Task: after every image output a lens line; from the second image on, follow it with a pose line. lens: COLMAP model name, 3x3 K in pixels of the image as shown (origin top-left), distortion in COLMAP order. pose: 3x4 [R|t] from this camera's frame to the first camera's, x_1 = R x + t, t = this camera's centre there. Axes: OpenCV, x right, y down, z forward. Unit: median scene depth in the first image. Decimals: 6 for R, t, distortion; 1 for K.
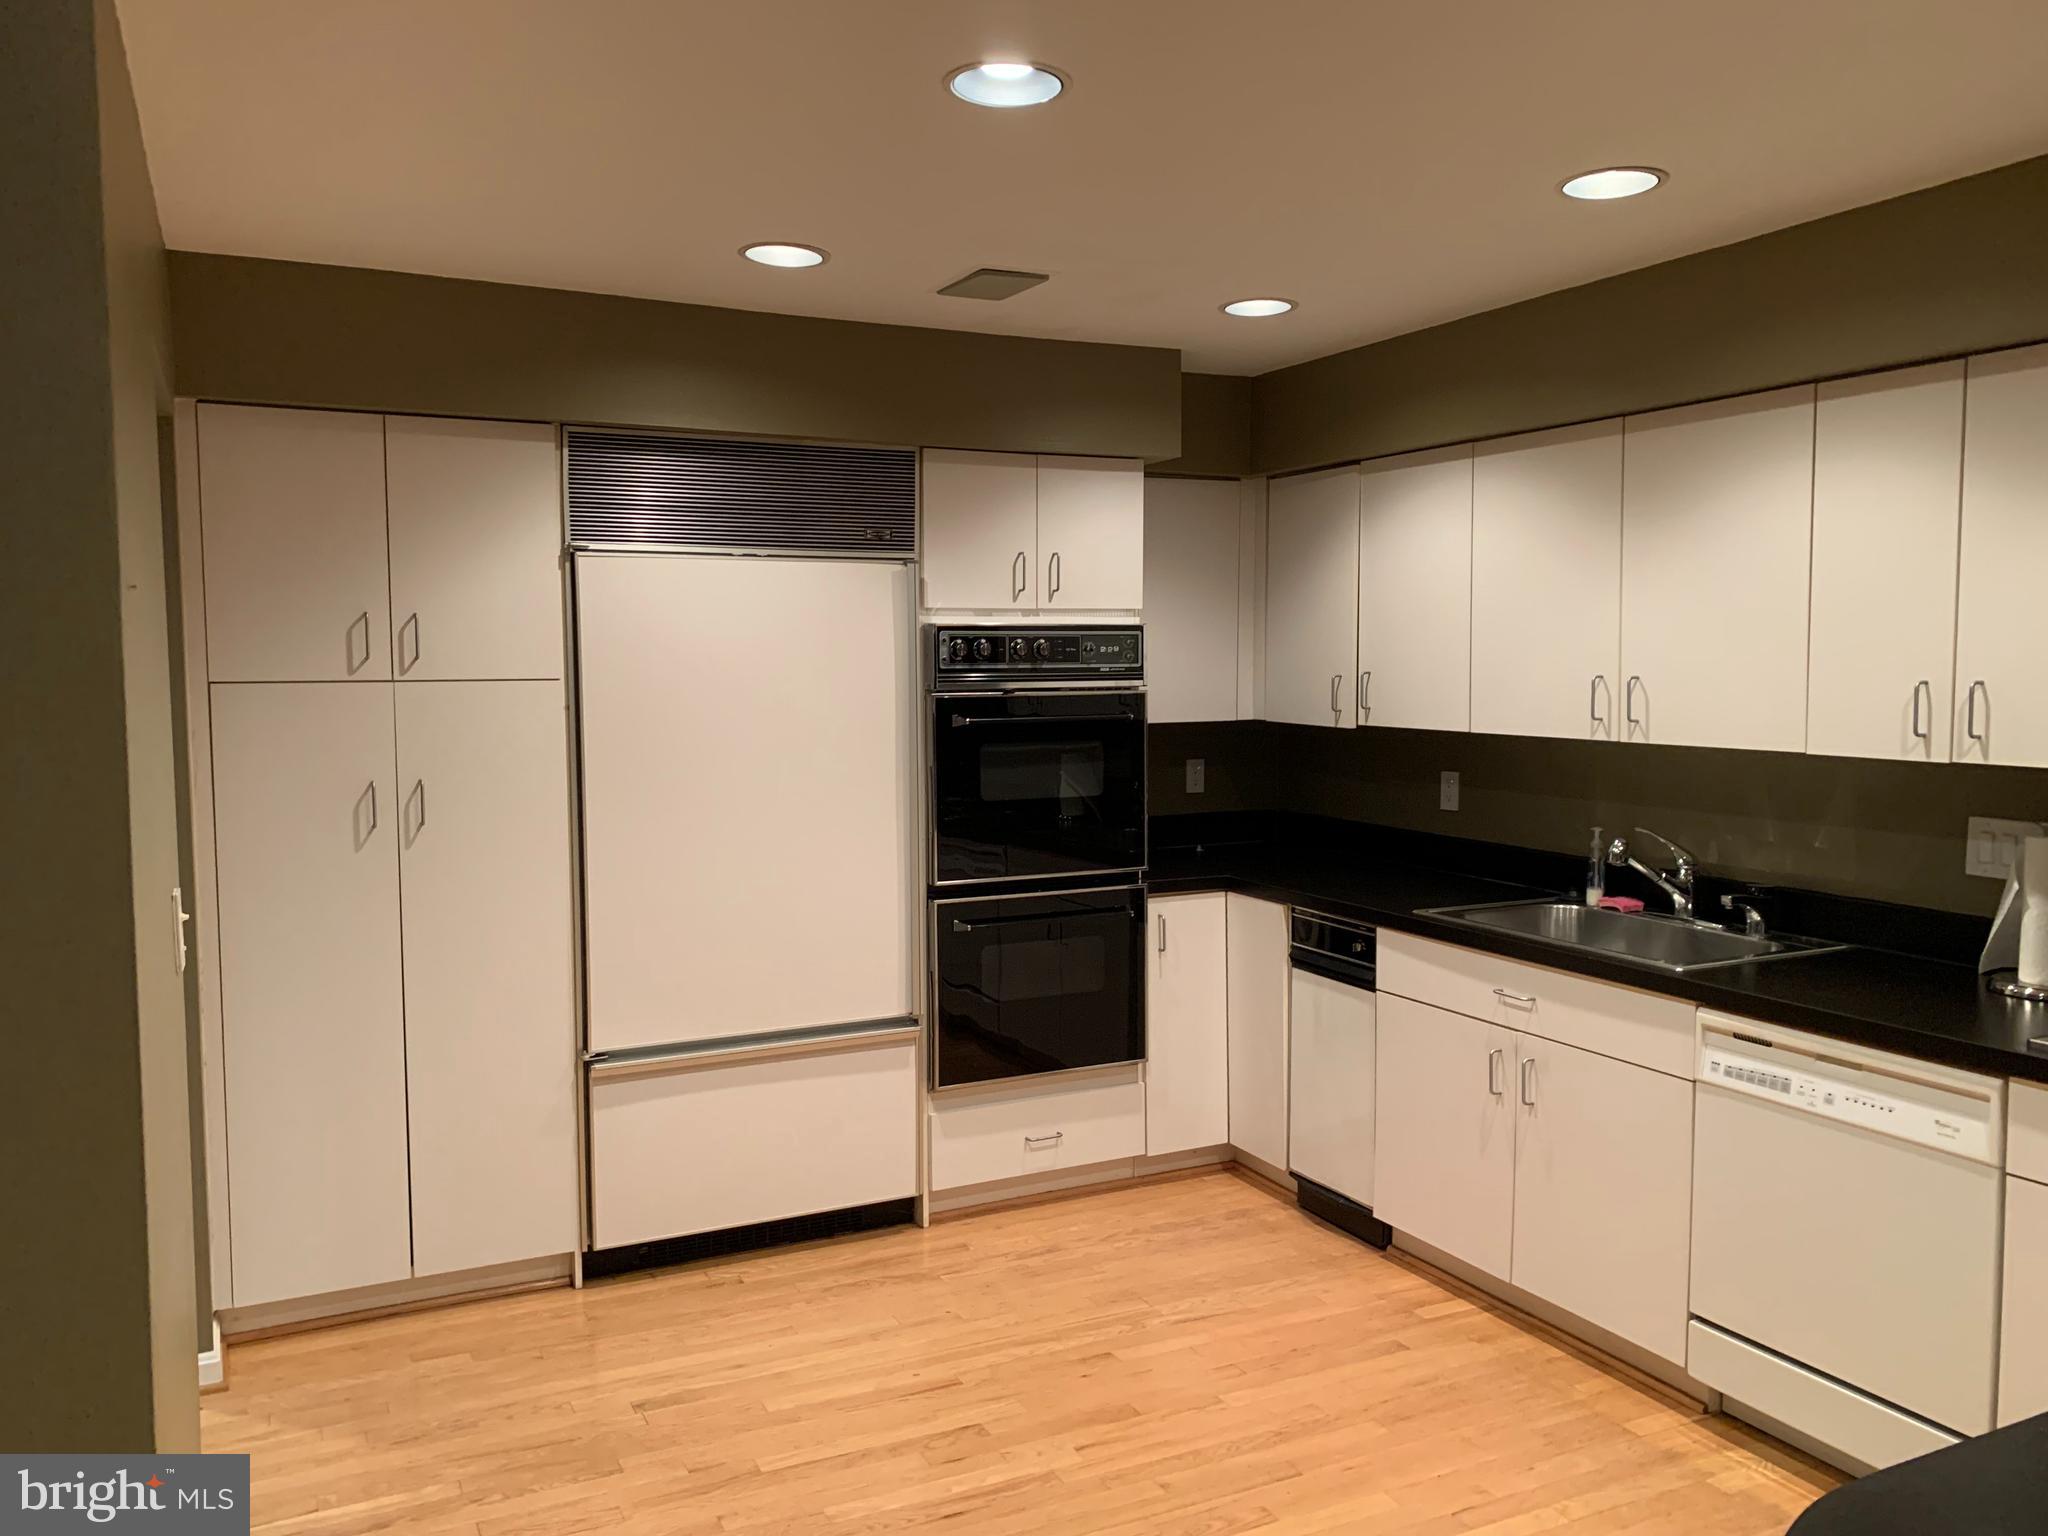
lens RADIAL K [[1579.5, 0, 1019.8], [0, 1579.5, 766.5], [0, 0, 1]] dist [0.027555, -0.024250]
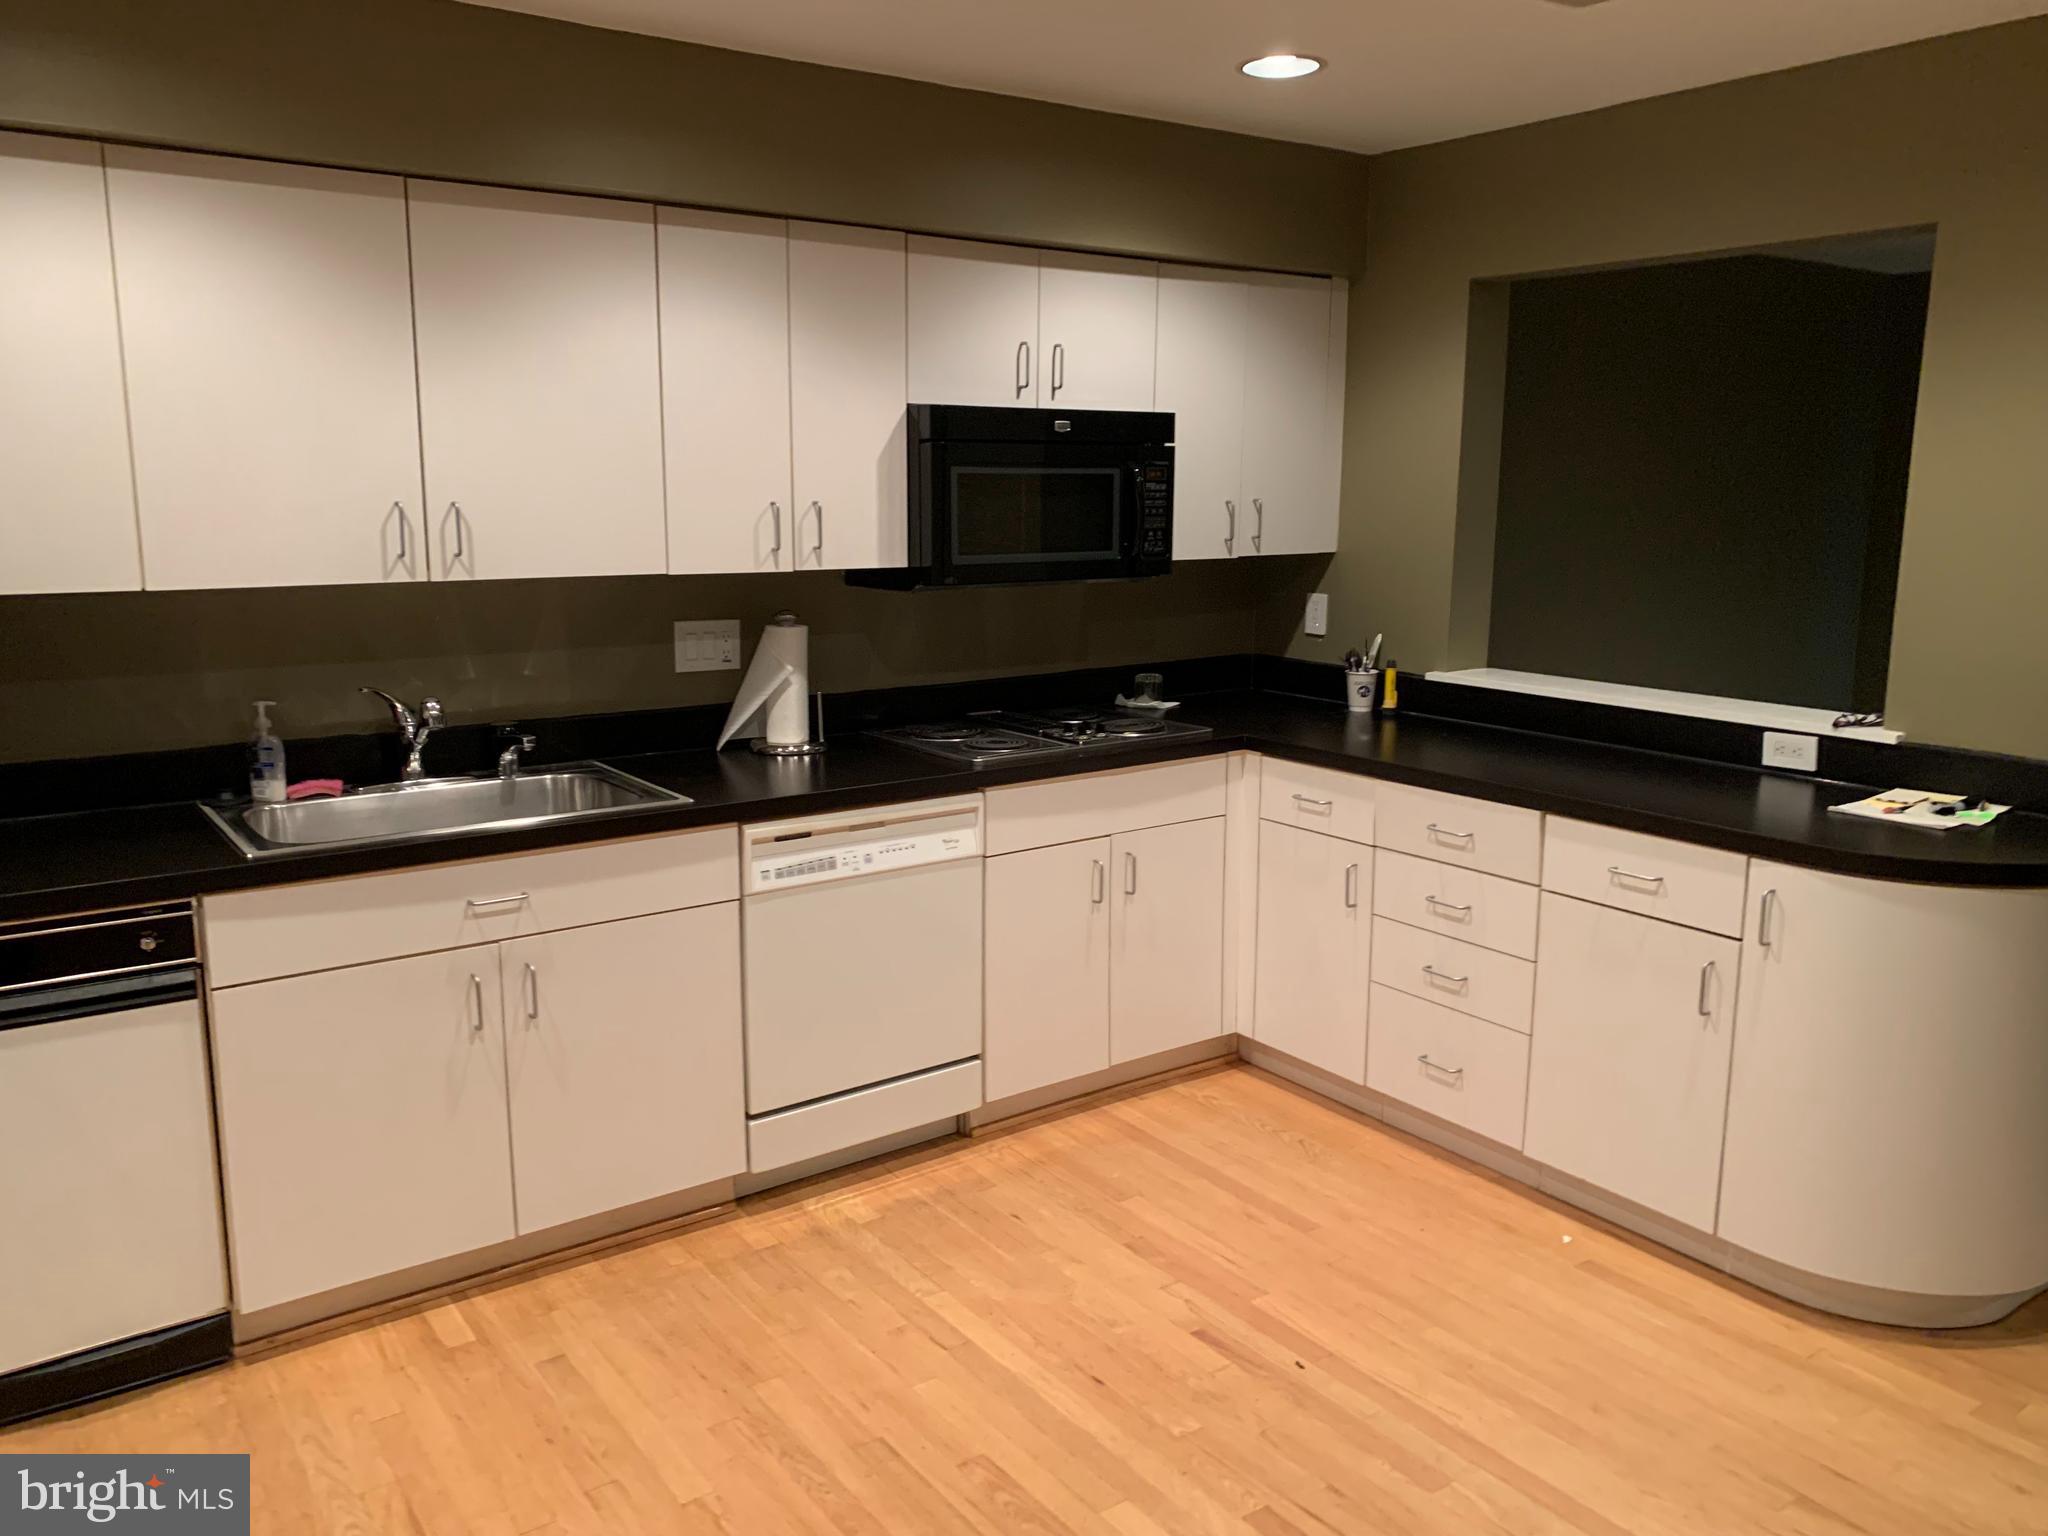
lens RADIAL K [[1579.5, 0, 972.4], [0, 1579.5, 756.6], [0, 0, 1]] dist [0.027555, -0.024250]
pose [[-0.163116, -0.161720, 0.973263, -0.561703], [0.069847, 0.982106, 0.174896, -0.057660], [-0.984131, 0.096508, -0.148901, 0.969639]]
